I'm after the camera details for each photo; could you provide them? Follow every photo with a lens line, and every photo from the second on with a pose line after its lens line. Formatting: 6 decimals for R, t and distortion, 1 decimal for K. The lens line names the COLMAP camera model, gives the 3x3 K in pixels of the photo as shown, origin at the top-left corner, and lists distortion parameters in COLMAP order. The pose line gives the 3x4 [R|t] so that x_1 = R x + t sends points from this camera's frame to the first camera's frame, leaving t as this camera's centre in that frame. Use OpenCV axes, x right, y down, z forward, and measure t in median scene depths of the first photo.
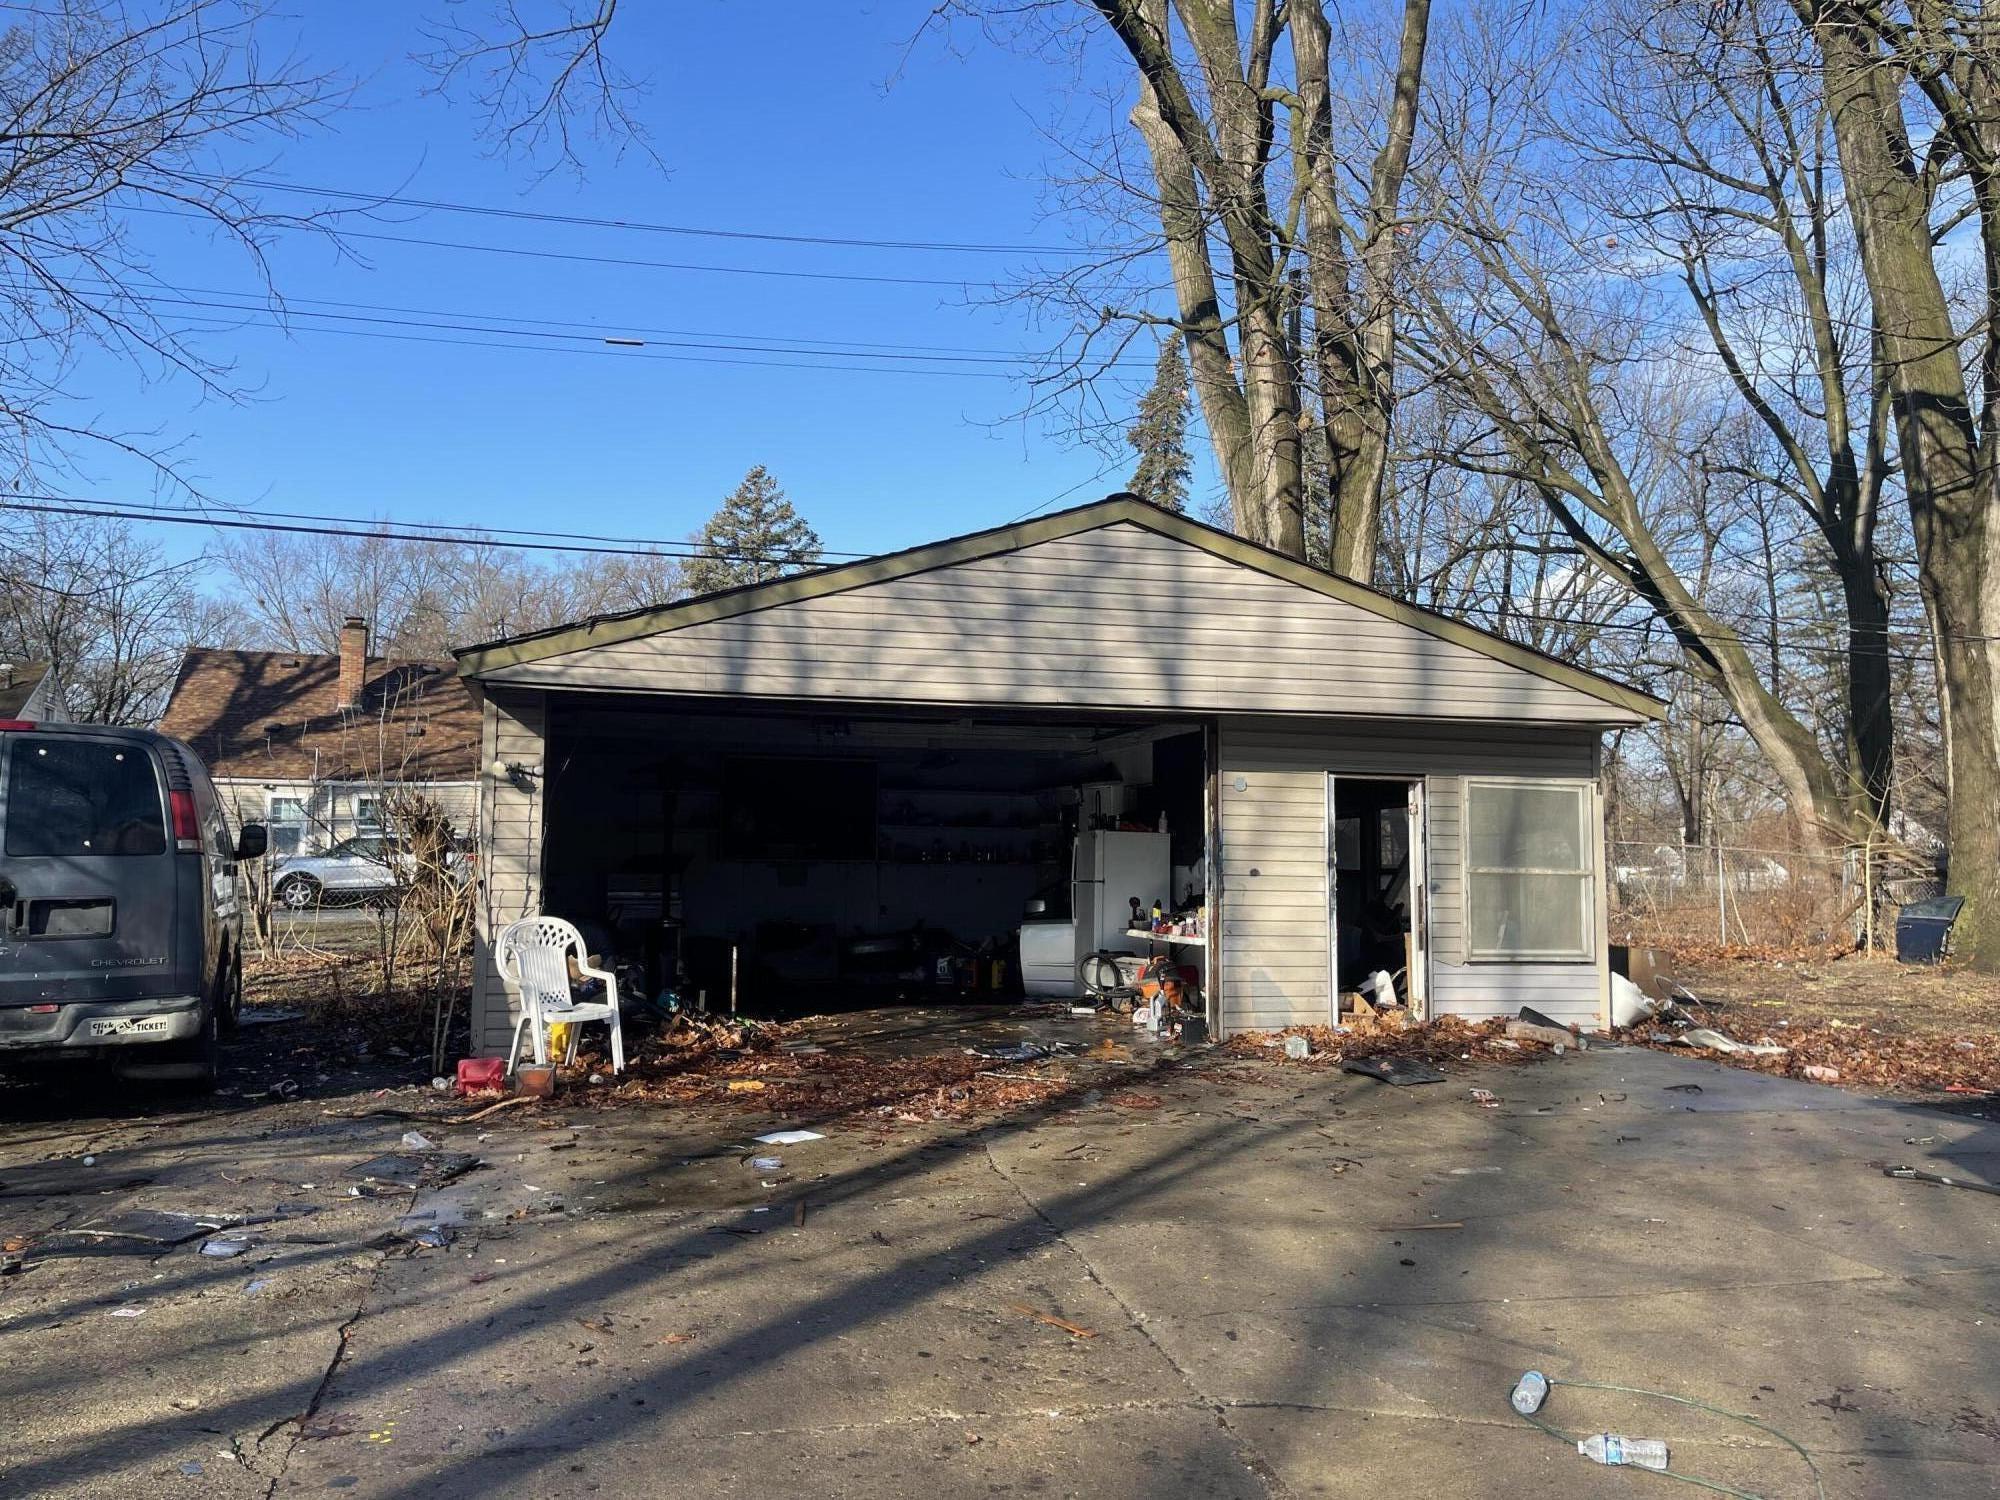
lens RADIAL K [[1494.6, 0, 998.7], [0, 1494.6, 744.0], [0, 0, 1]] dist [0.064422, -0.078920]
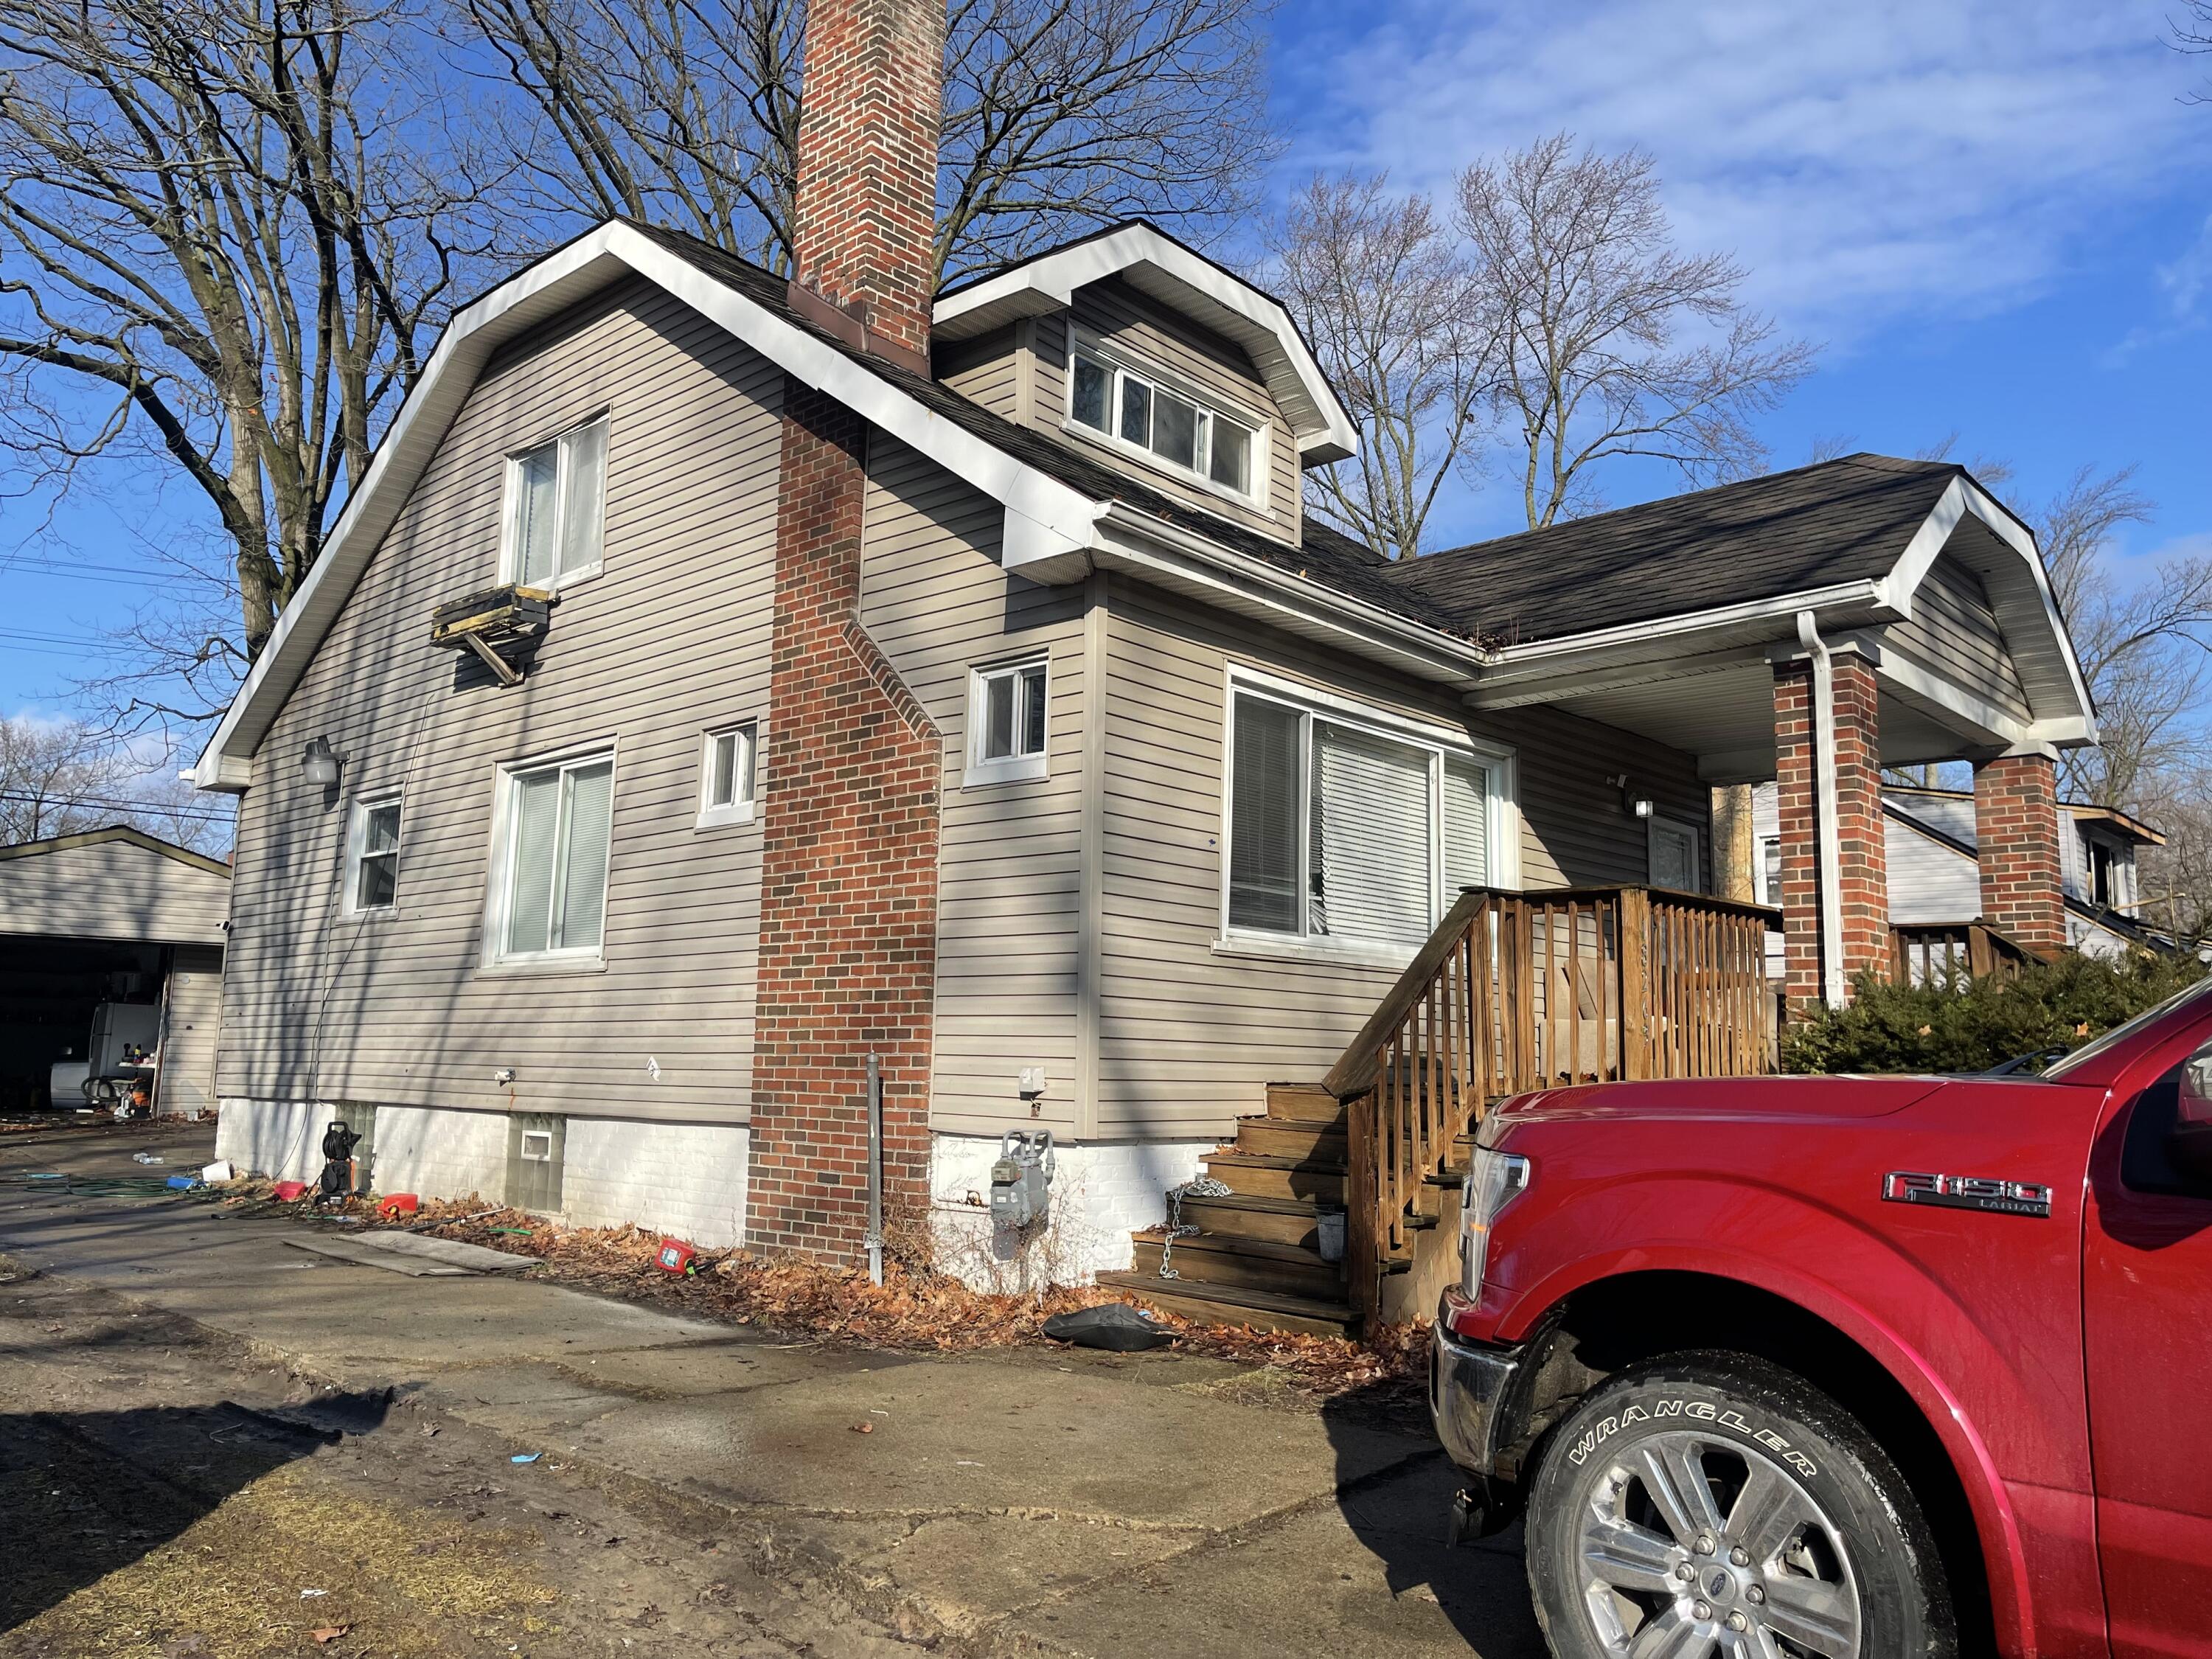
lens RADIAL K [[1653.0, 0, 1116.6], [0, 1653.0, 837.9], [0, 0, 1]] dist [0.064422, -0.078920]
pose [[0.860687, 0.082076, 0.502475, 0.086685], [-0.058078, 0.996306, -0.063258, -0.078219], [-0.505811, 0.025263, 0.862274, -1.257303]]
